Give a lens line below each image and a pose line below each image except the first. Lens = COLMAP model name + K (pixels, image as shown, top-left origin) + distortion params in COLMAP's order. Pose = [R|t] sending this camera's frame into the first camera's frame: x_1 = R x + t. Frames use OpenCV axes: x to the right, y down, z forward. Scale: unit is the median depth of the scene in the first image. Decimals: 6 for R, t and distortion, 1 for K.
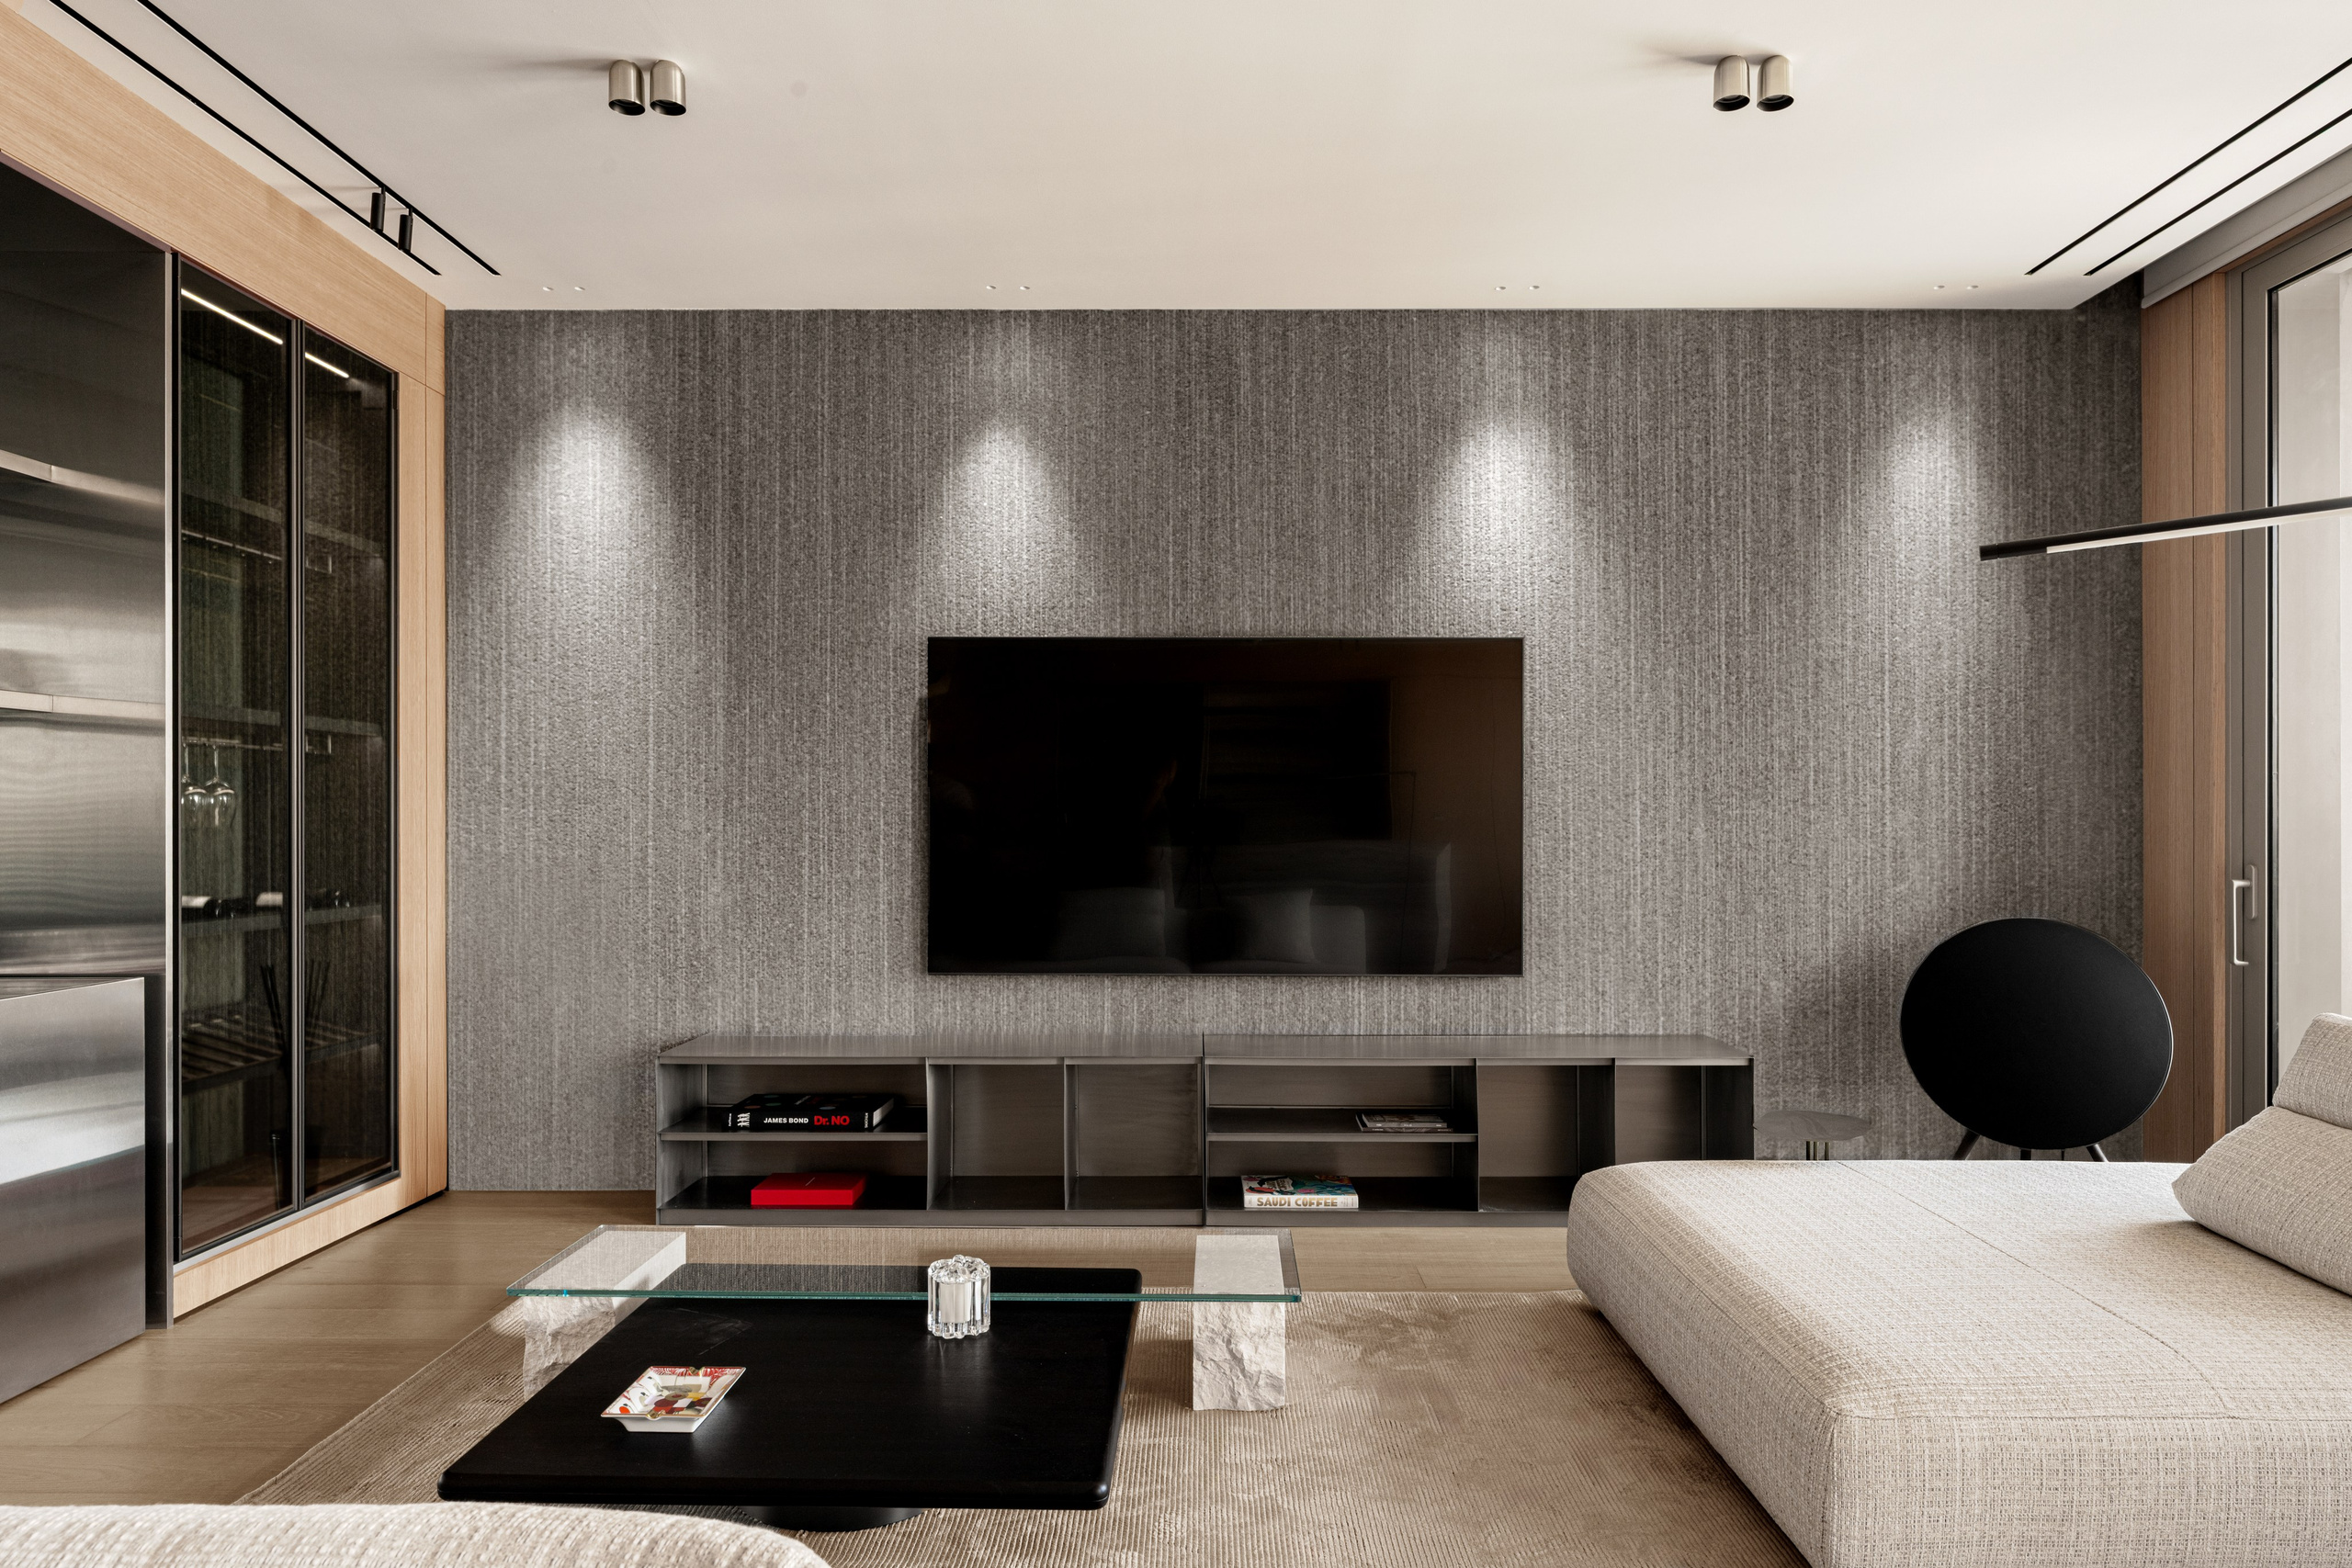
lens RADIAL K [[1417.7, 0, 1177.3], [0, 1417.7, 795.6], [0, 0, 1]] dist [-0.002246, -0.003196]
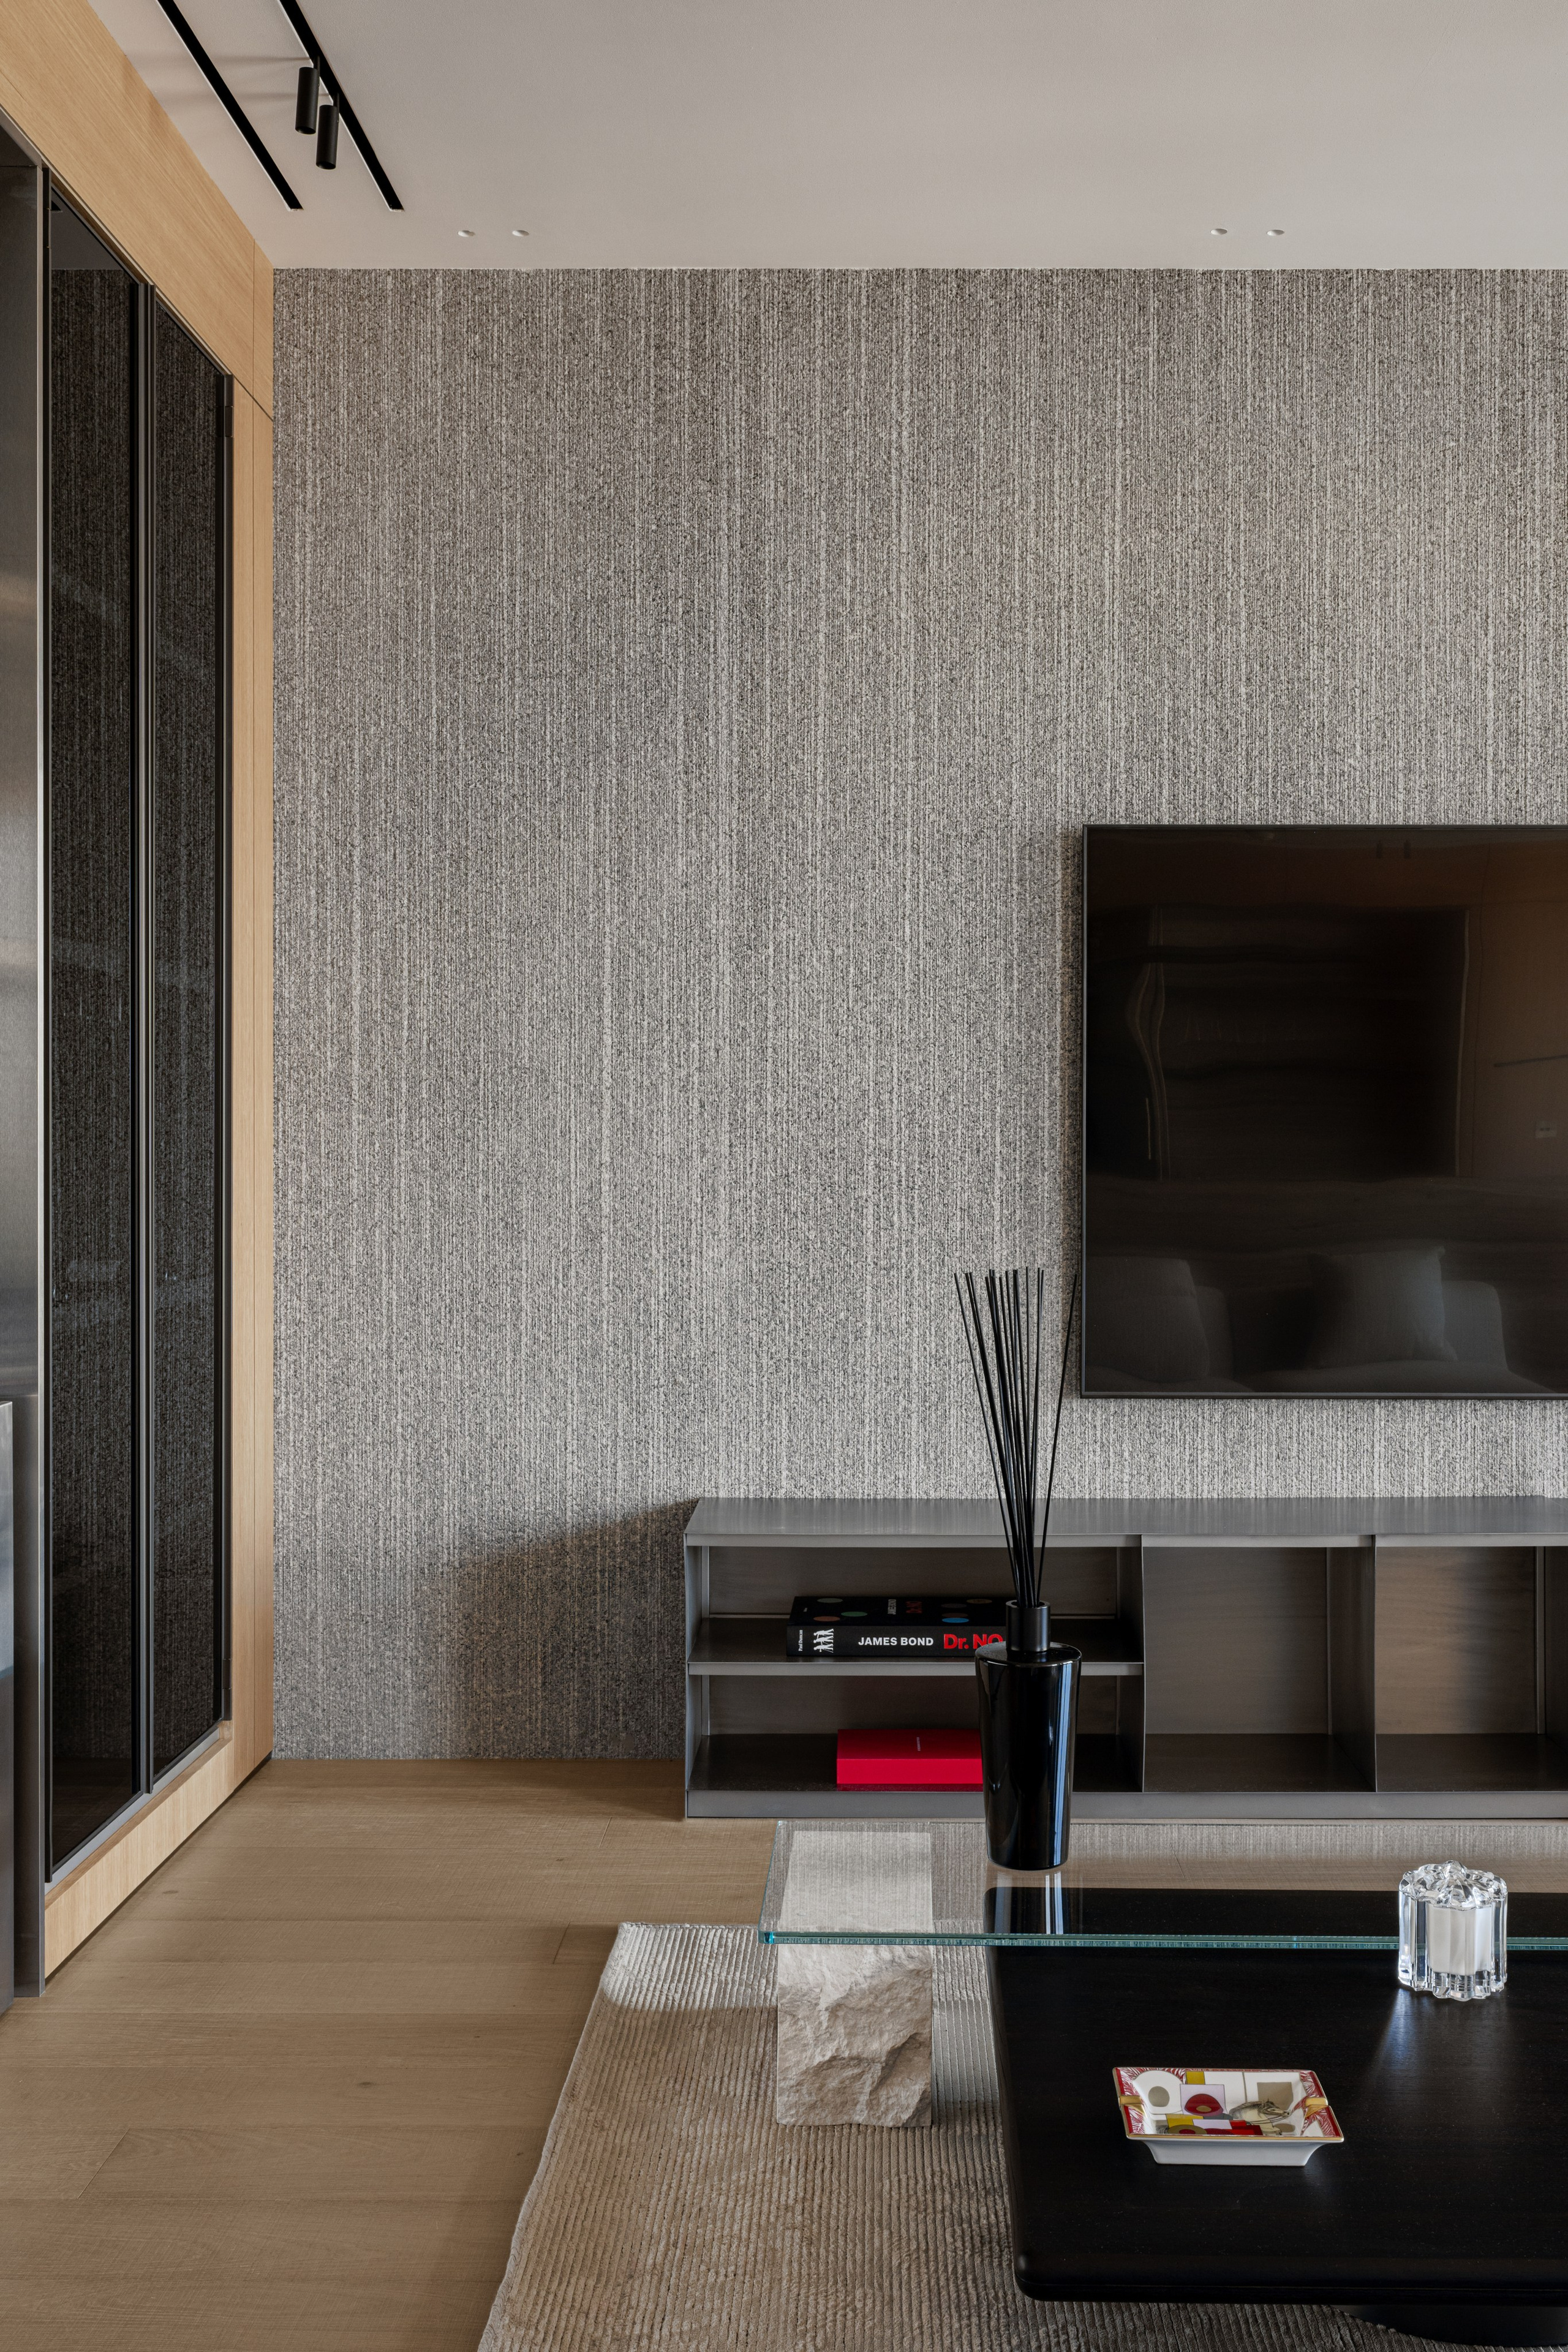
lens RADIAL K [[2391.9, 0, 819.7], [0, 2391.9, 1117.2], [0, 0, 1]] dist [-0.006584, 0.000000]
pose [[1.000000, 0.000480, 0.000133, -0.283573], [-0.000482, 0.999950, 0.009945, -0.000493], [-0.000128, -0.009945, 0.999951, 0.004102]]
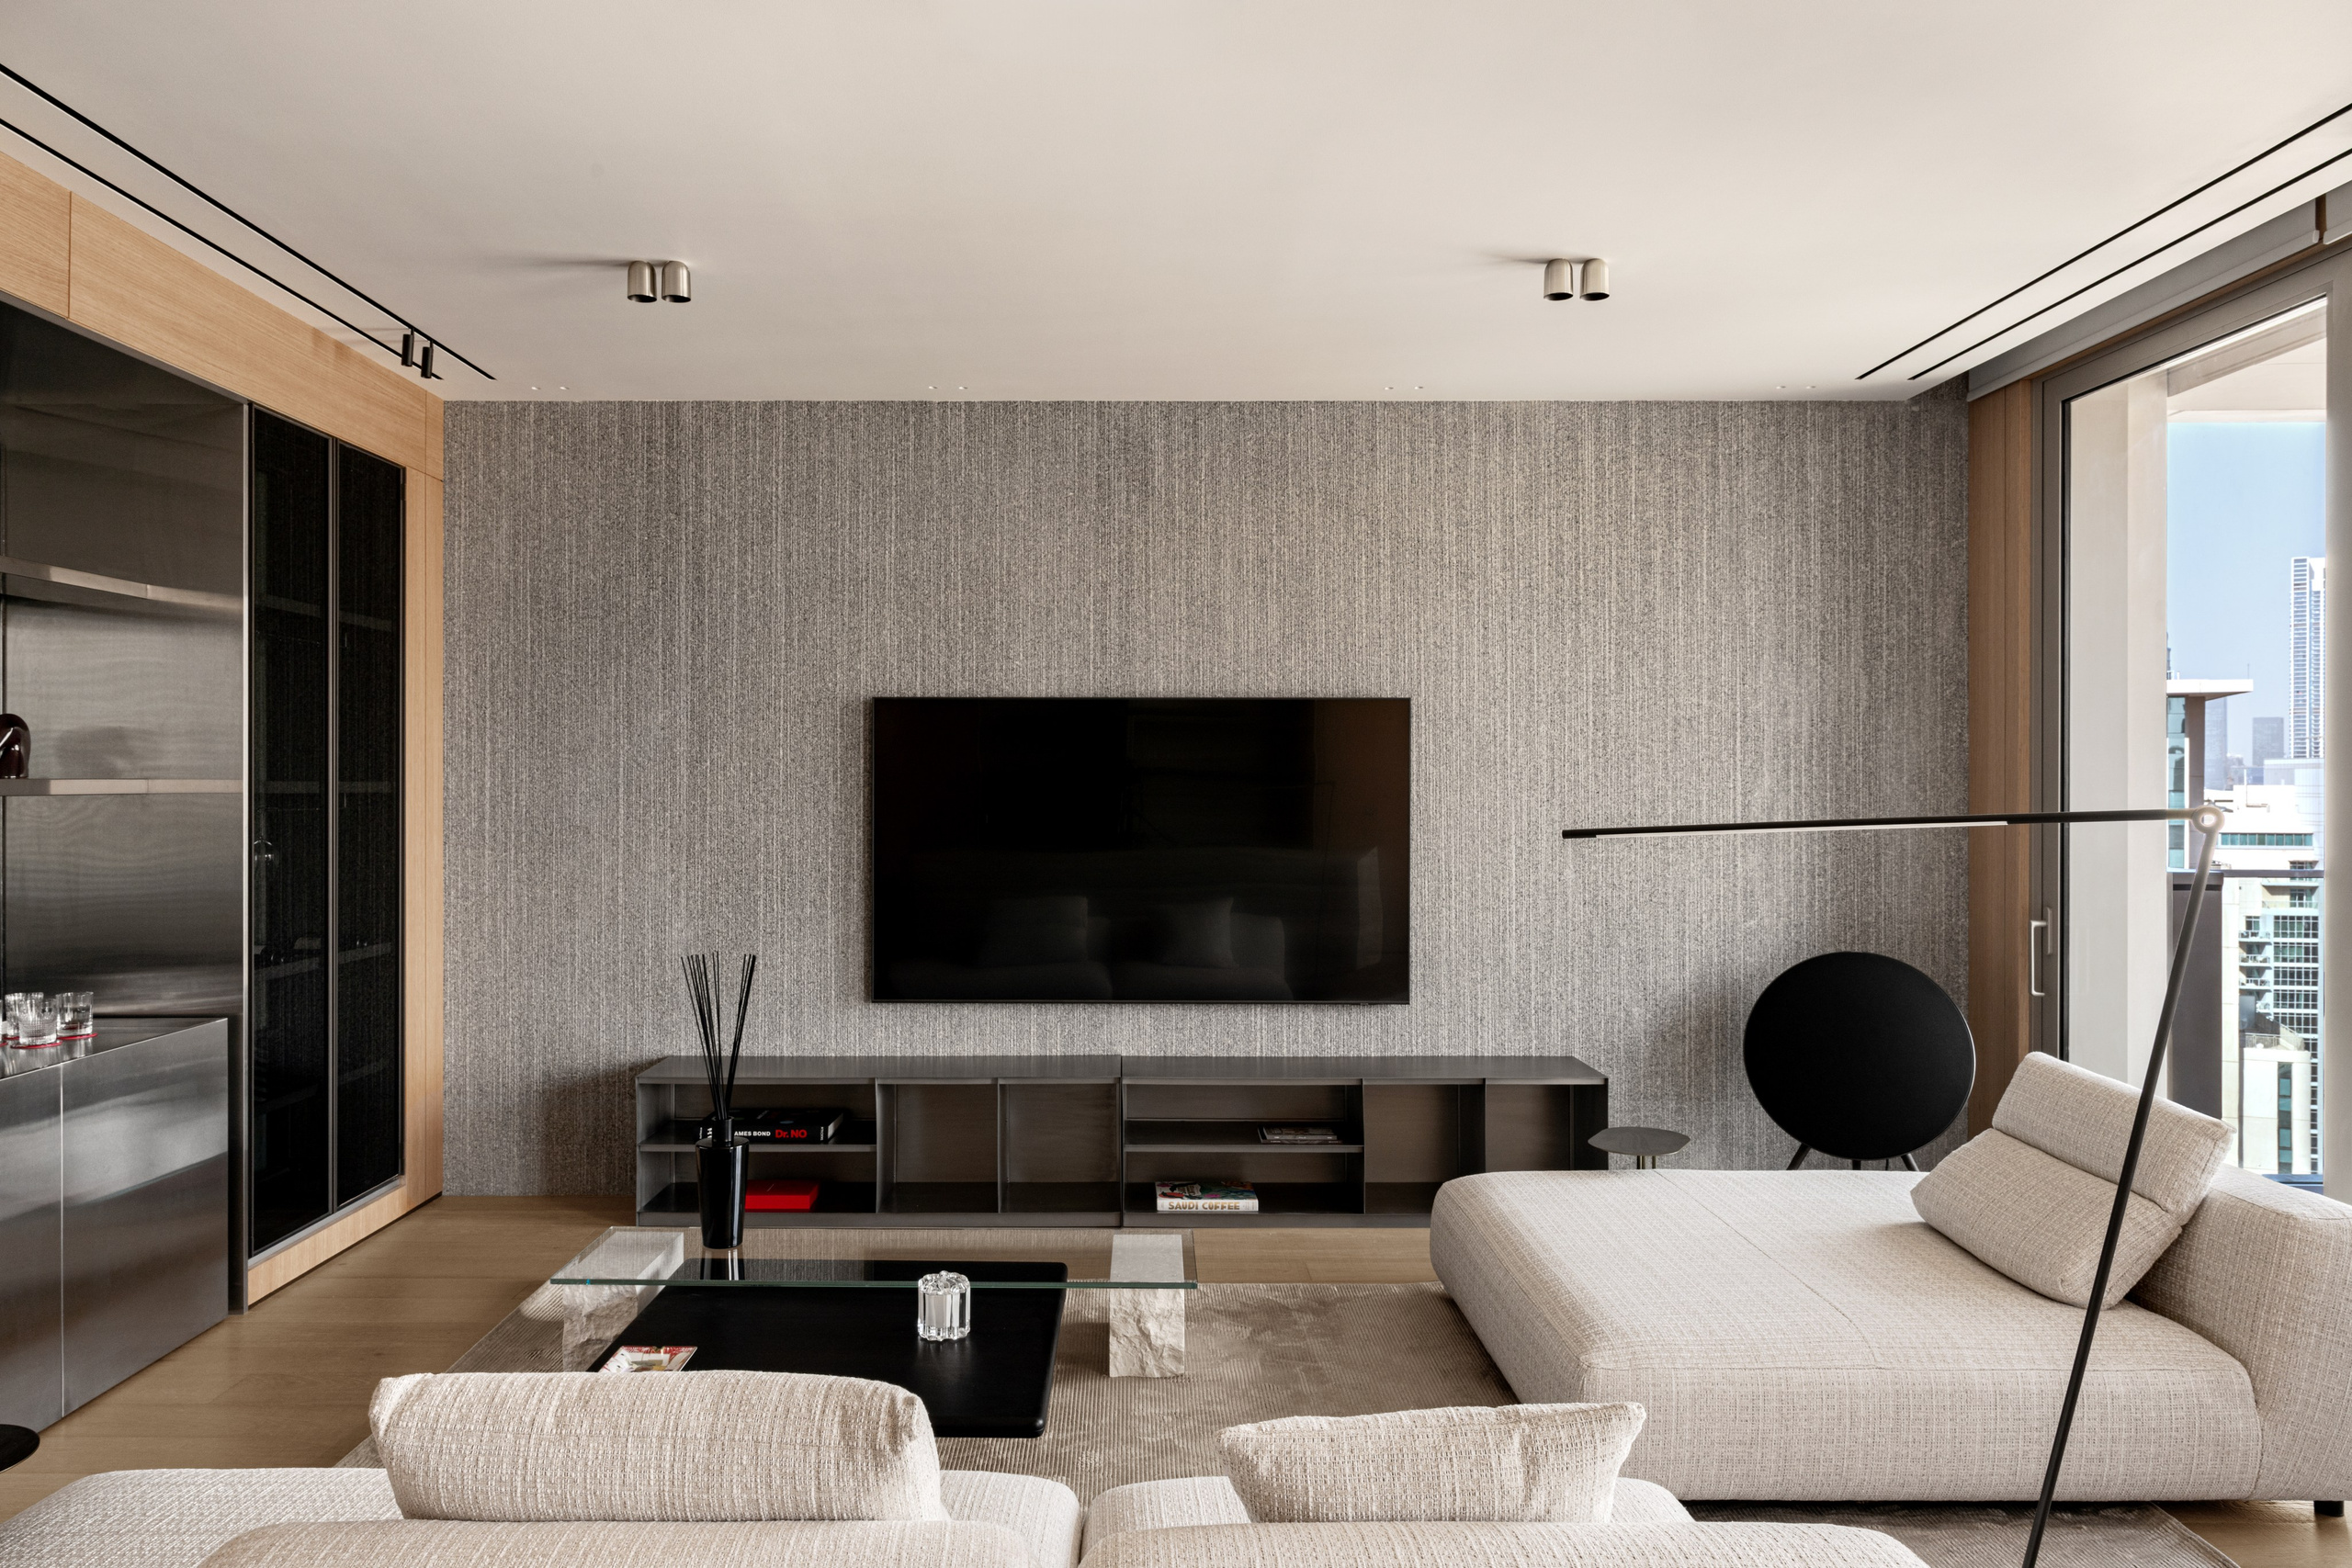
lens RADIAL K [[1572.9, 0, 1101.9], [0, 1572.9, 760.4], [0, 0, 1]] dist [-0.011313, 0.000841]
pose [[0.999992, 0.000907, 0.003952, -0.001374], [-0.000912, 0.999999, 0.001137, -0.064100], [-0.003951, -0.001140, 0.999992, -0.227275]]
